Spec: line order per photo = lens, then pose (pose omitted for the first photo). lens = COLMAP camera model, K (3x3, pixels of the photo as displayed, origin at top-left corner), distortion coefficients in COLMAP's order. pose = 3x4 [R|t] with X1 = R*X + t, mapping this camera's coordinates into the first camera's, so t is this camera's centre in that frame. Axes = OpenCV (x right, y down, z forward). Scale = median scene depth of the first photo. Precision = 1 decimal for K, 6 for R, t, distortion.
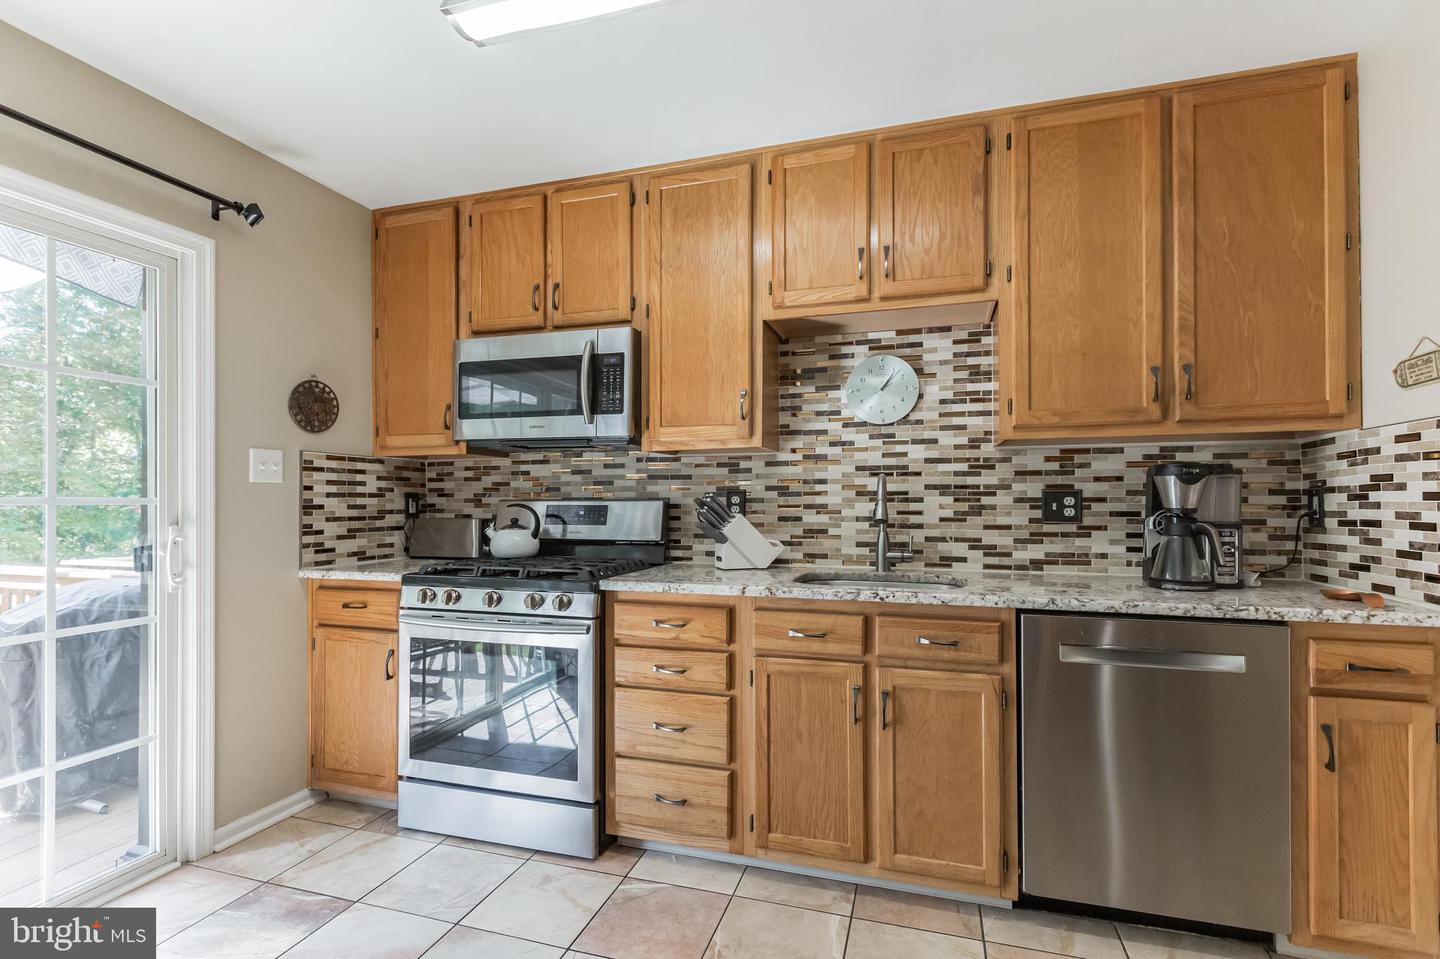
lens RADIAL K [[645.4, 0, 720.0], [0, 645.4, 479.5], [0, 0, 1]] dist [0.003349, 0.000611]
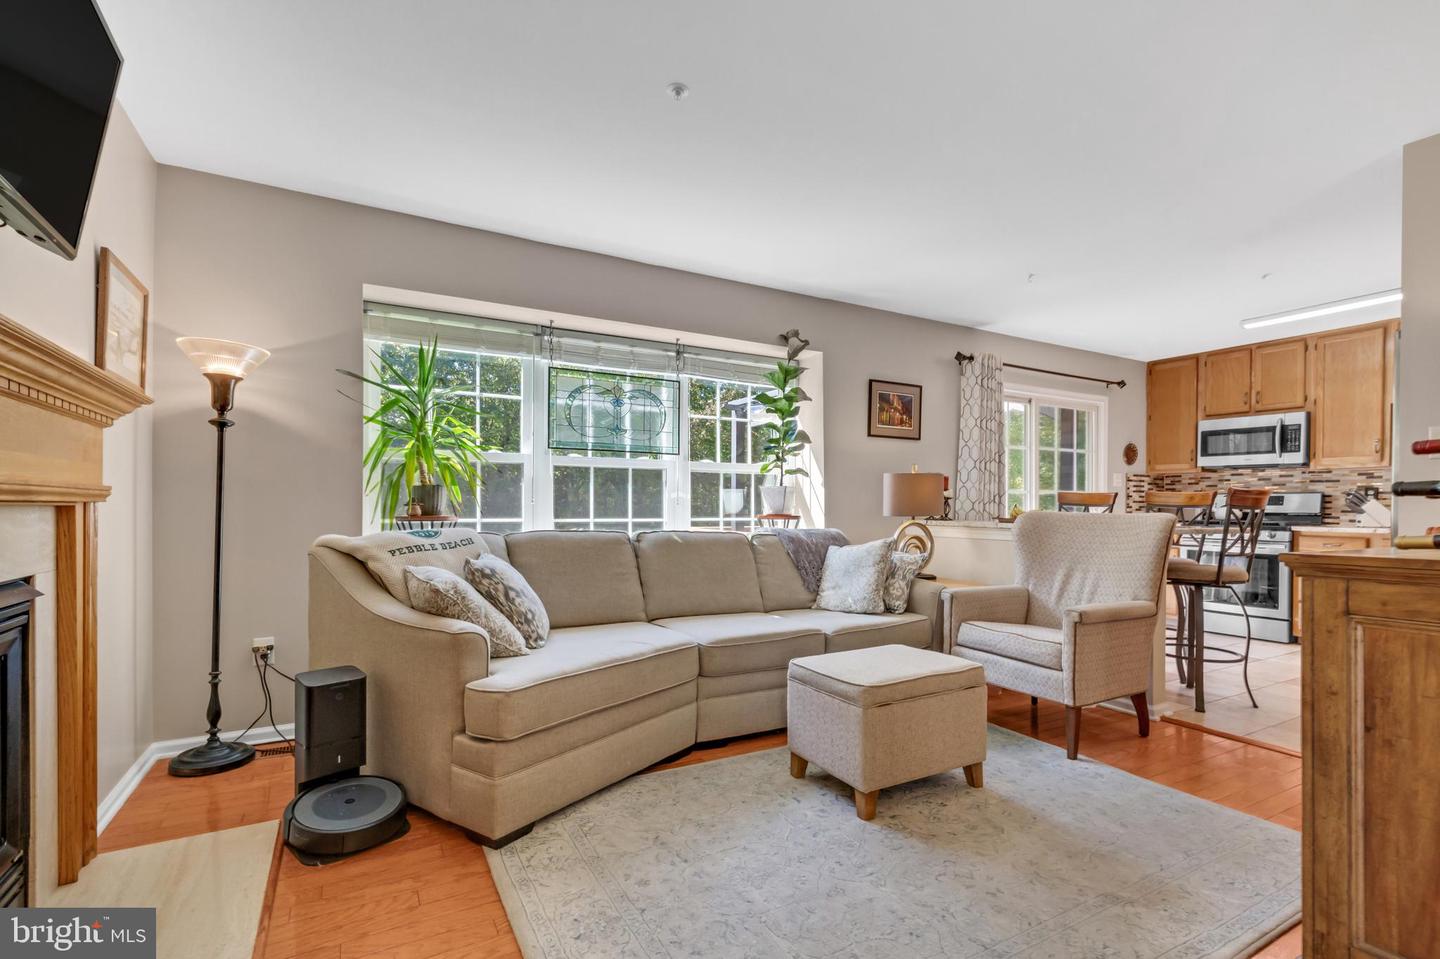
lens RADIAL K [[693.5, 0, 721.0], [0, 693.5, 510.0], [0, 0, 1]] dist [-0.002384, -0.001076]
pose [[0.746755, 0.010810, -0.665011, -0.053043], [0.015324, 0.999323, 0.033452, -0.015871], [0.664922, -0.035171, 0.746084, -1.894695]]
